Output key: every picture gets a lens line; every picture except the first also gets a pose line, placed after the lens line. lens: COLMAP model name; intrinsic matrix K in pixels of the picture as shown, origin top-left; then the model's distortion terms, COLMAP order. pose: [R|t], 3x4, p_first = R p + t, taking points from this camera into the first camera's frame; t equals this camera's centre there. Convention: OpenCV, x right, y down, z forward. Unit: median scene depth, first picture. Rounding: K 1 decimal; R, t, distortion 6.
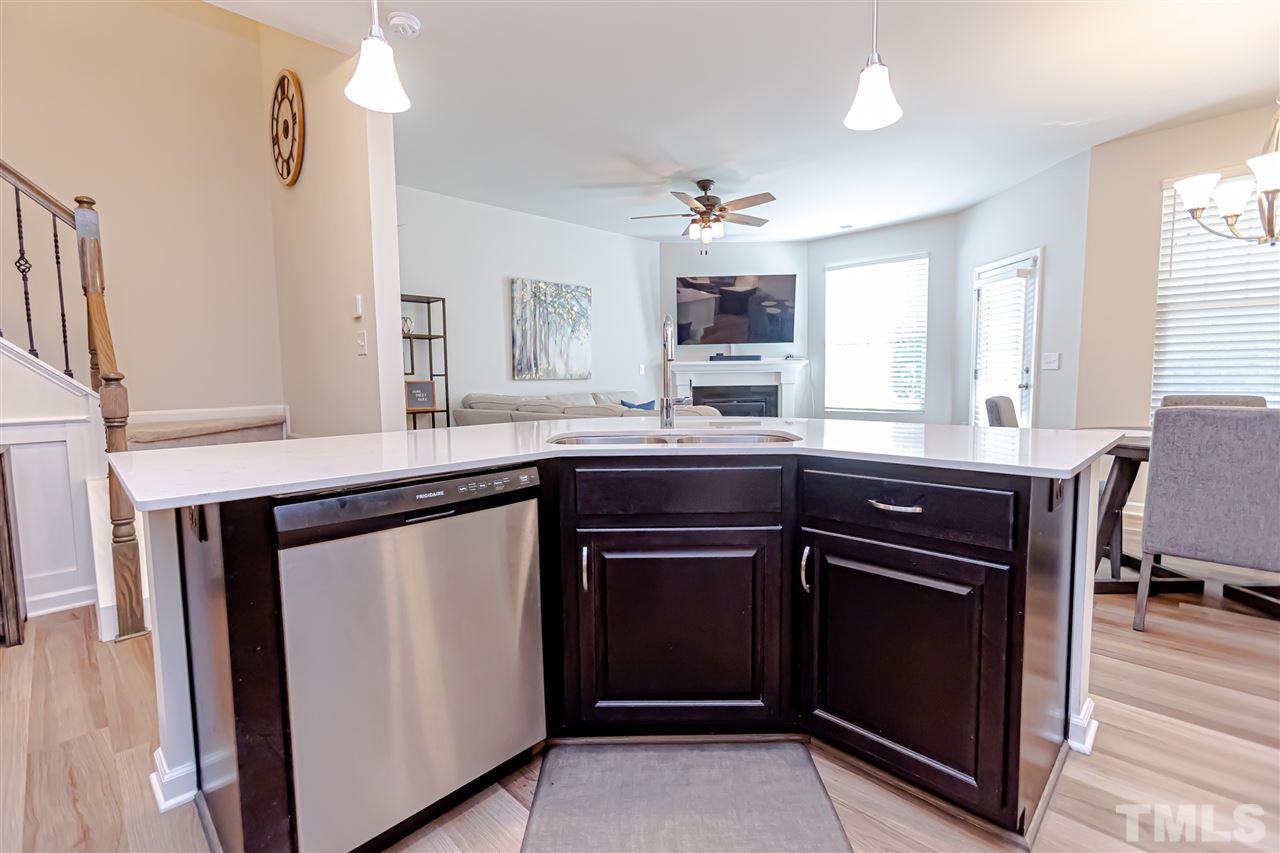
lens RADIAL K [[567.8, 0, 633.4], [0, 567.8, 419.1], [0, 0, 1]] dist [-0.018125, 0.010999]
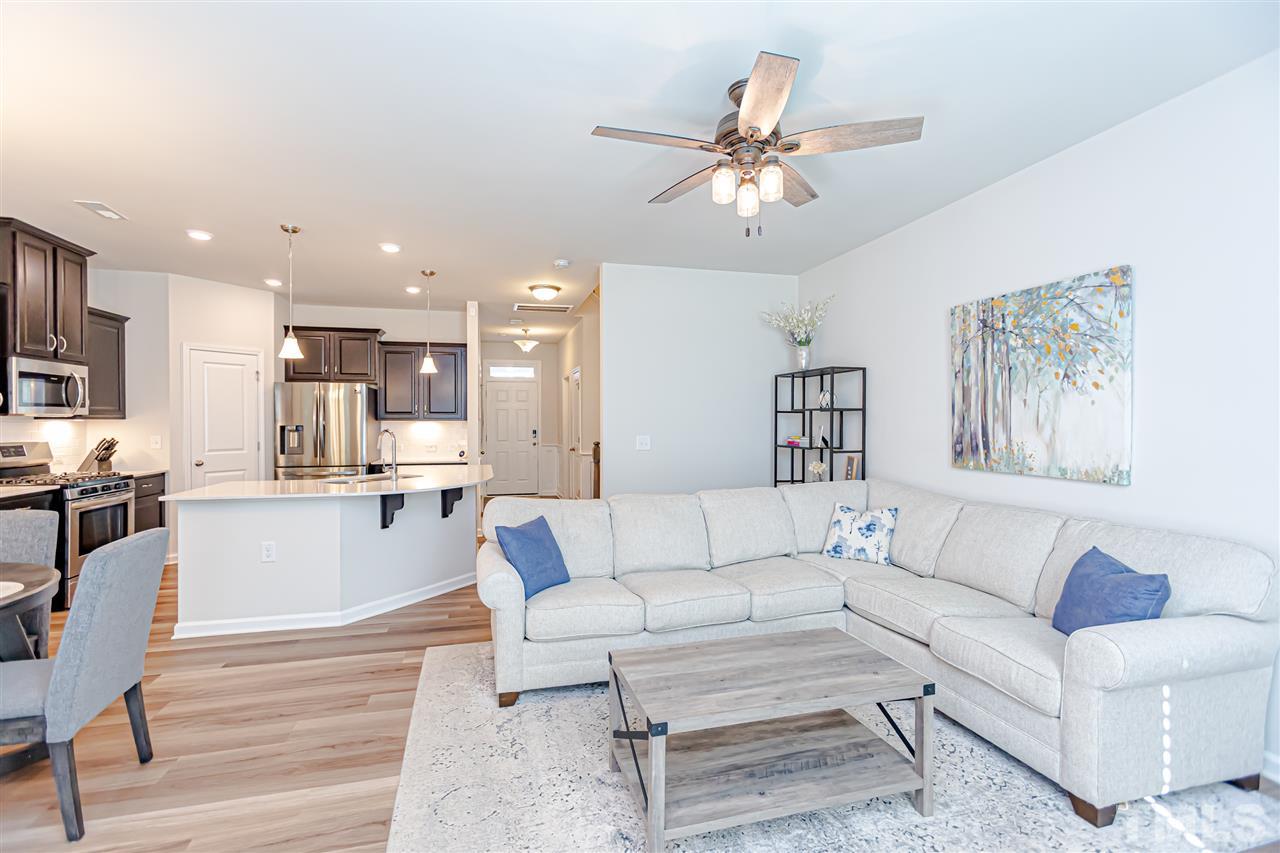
lens RADIAL K [[567.8, 0, 636.5], [0, 567.8, 423.1], [0, 0, 1]] dist [-0.018125, 0.010999]
pose [[-0.500976, 0.016690, -0.865300, 0.487713], [-0.059605, 0.996775, 0.053735, -0.125136], [0.863406, 0.078496, -0.498365, 0.963299]]
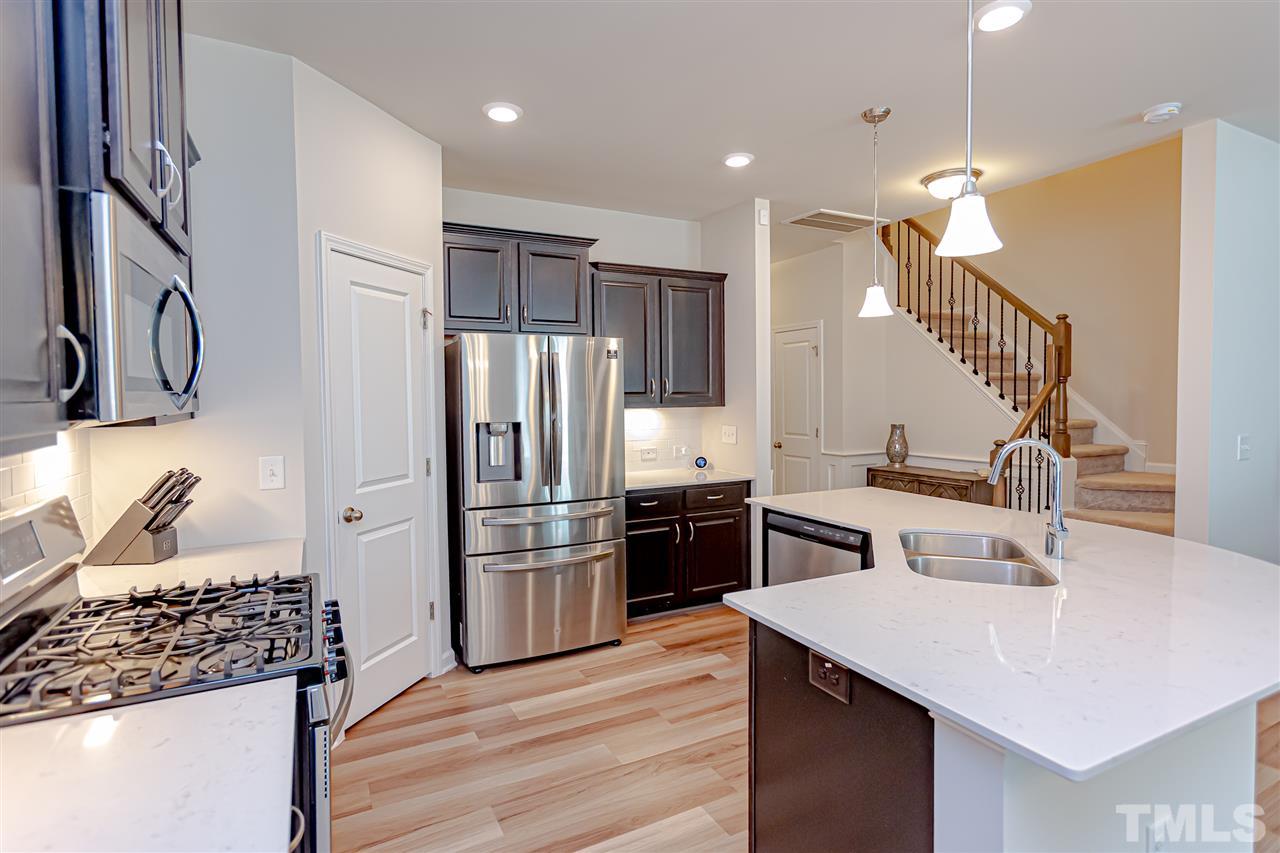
lens RADIAL K [[637.5, 0, 653.6], [0, 637.5, 417.5], [0, 0, 1]] dist [-0.003653, 0.005069]
pose [[-0.293383, 0.048838, -0.954747, 0.416314], [-0.064106, 0.995441, 0.070618, -0.082328], [0.953843, 0.081923, -0.288915, 0.225026]]
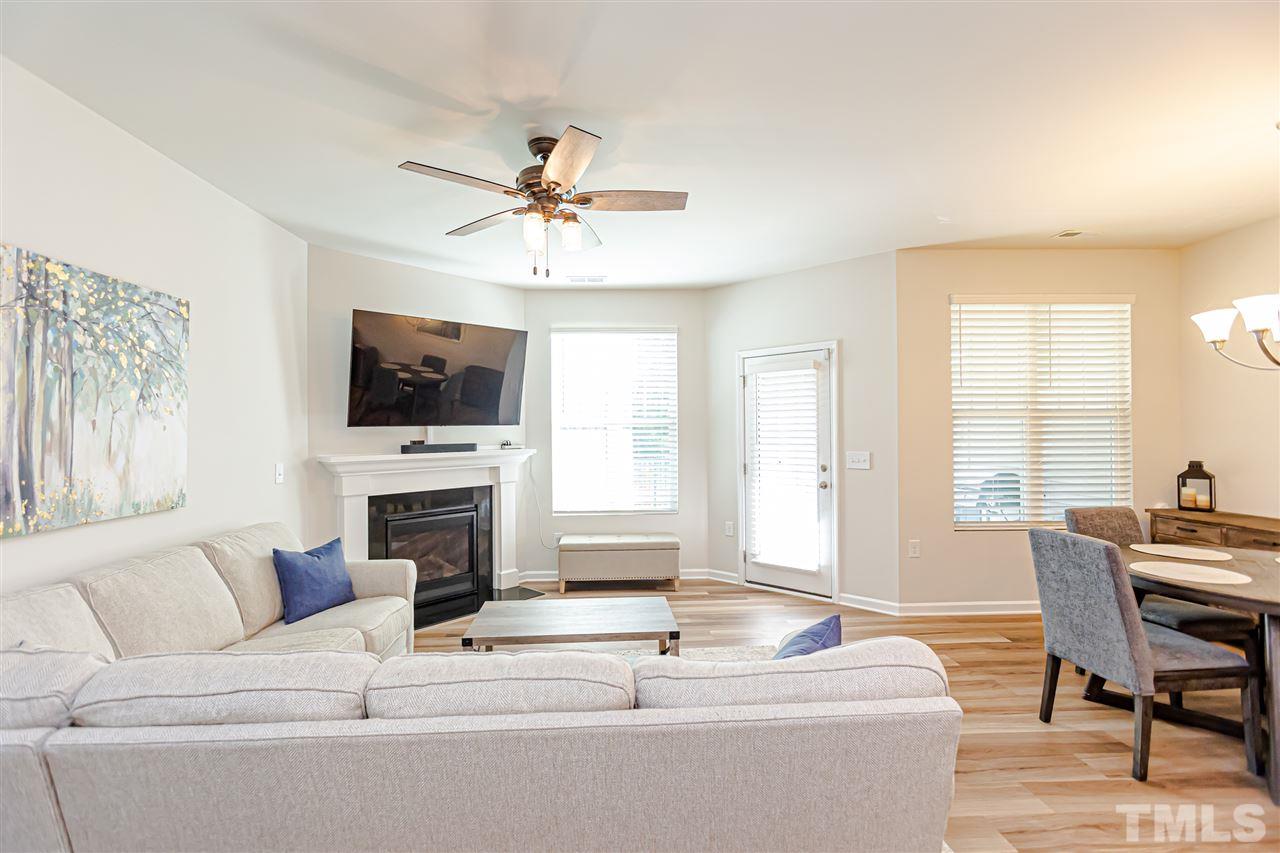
lens RADIAL K [[567.8, 0, 627.1], [0, 567.8, 427.5], [0, 0, 1]] dist [-0.018125, 0.010999]
pose [[0.683121, 0.011450, 0.730216, -0.170757], [0.057255, 0.995960, -0.069180, -0.088558], [-0.728058, 0.089067, 0.679705, 0.490025]]
